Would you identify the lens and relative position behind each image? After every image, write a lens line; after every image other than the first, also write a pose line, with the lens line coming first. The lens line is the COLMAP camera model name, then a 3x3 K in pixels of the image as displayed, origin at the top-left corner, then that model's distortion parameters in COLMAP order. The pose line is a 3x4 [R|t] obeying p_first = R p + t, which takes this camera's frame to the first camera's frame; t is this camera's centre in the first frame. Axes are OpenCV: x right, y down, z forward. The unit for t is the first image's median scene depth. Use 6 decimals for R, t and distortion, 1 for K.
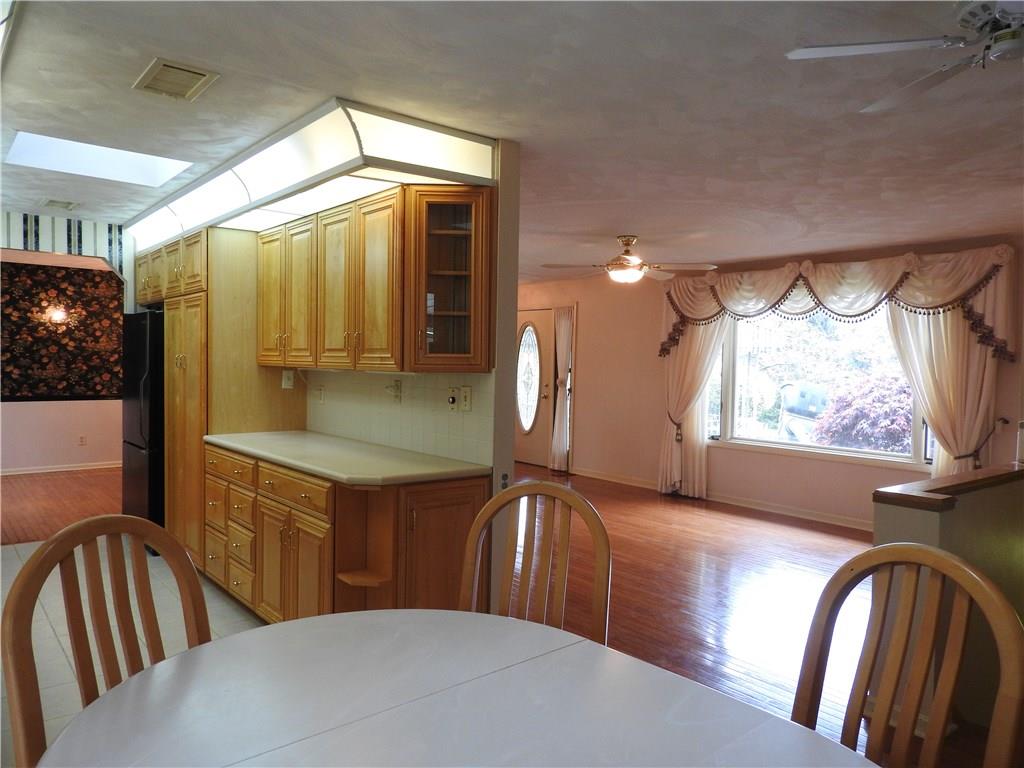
lens RADIAL K [[724.0, 0, 509.7], [0, 724.0, 392.5], [0, 0, 1]] dist [0.010765, -0.016849]
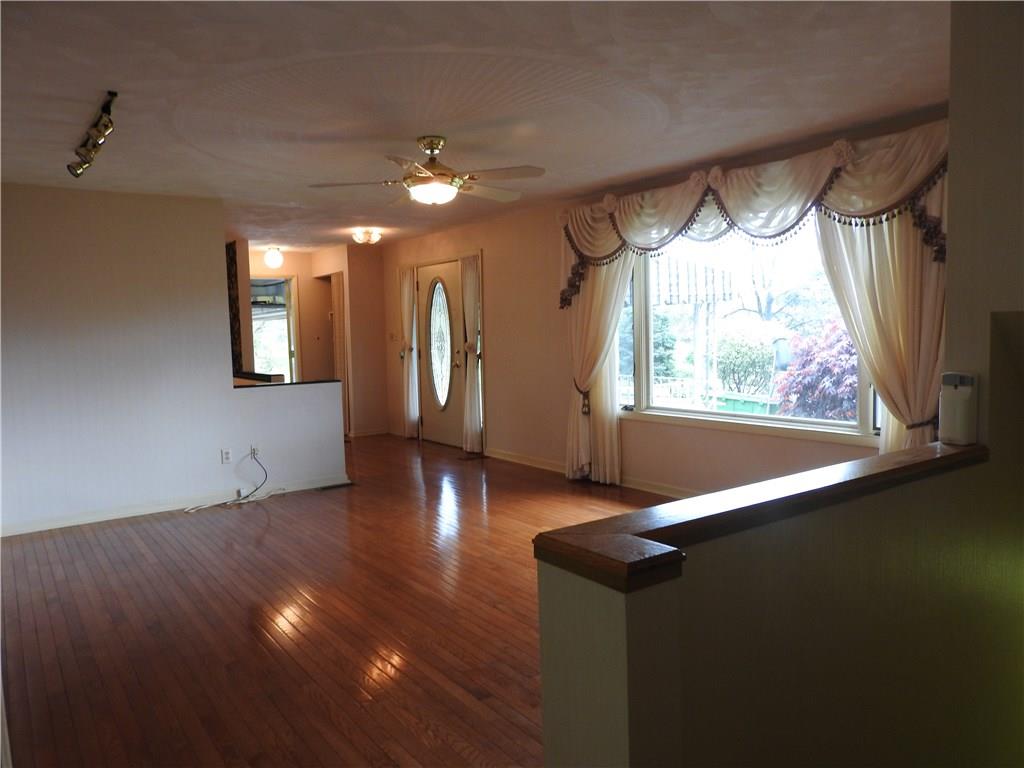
lens RADIAL K [[724.0, 0, 509.8], [0, 724.0, 386.7], [0, 0, 1]] dist [0.010765, -0.016849]
pose [[0.997420, -0.042633, -0.057764, 0.254340], [0.044487, 0.998522, 0.031205, 0.011283], [0.056349, -0.033694, 0.997842, 0.260217]]
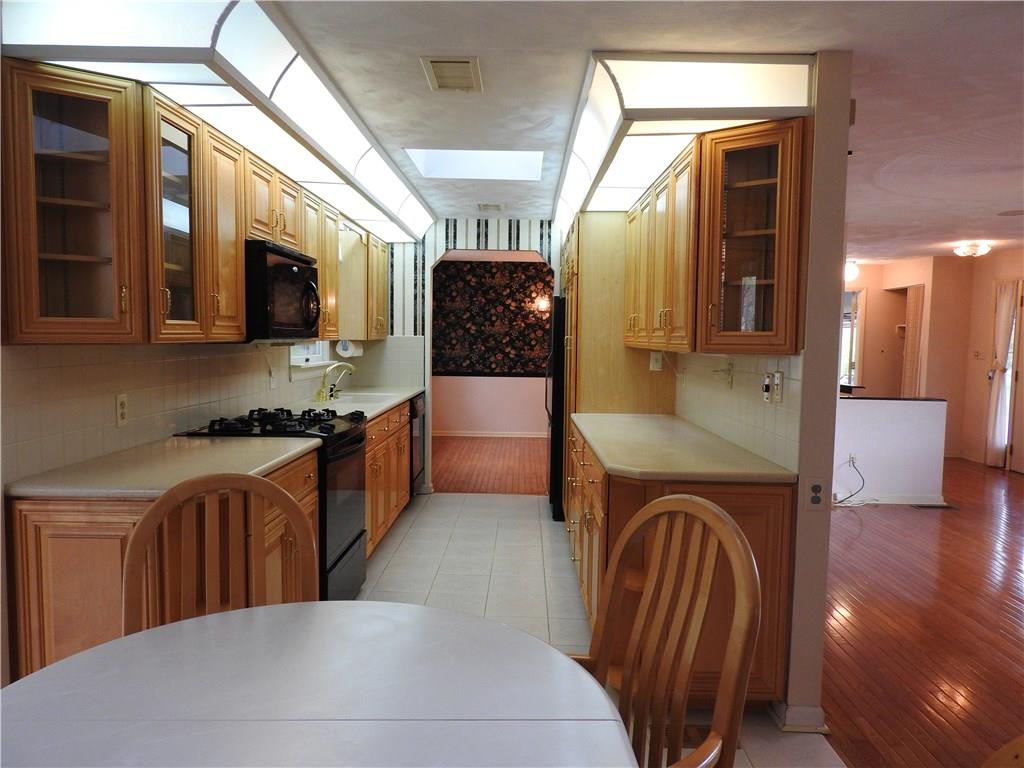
lens RADIAL K [[724.0, 0, 498.4], [0, 724.0, 398.4], [0, 0, 1]] dist [0.010765, -0.016849]
pose [[0.767424, 0.048319, -0.639317, 0.129691], [-0.028704, 0.998746, 0.041028, -0.001951], [0.640497, -0.013134, 0.767848, 0.101790]]
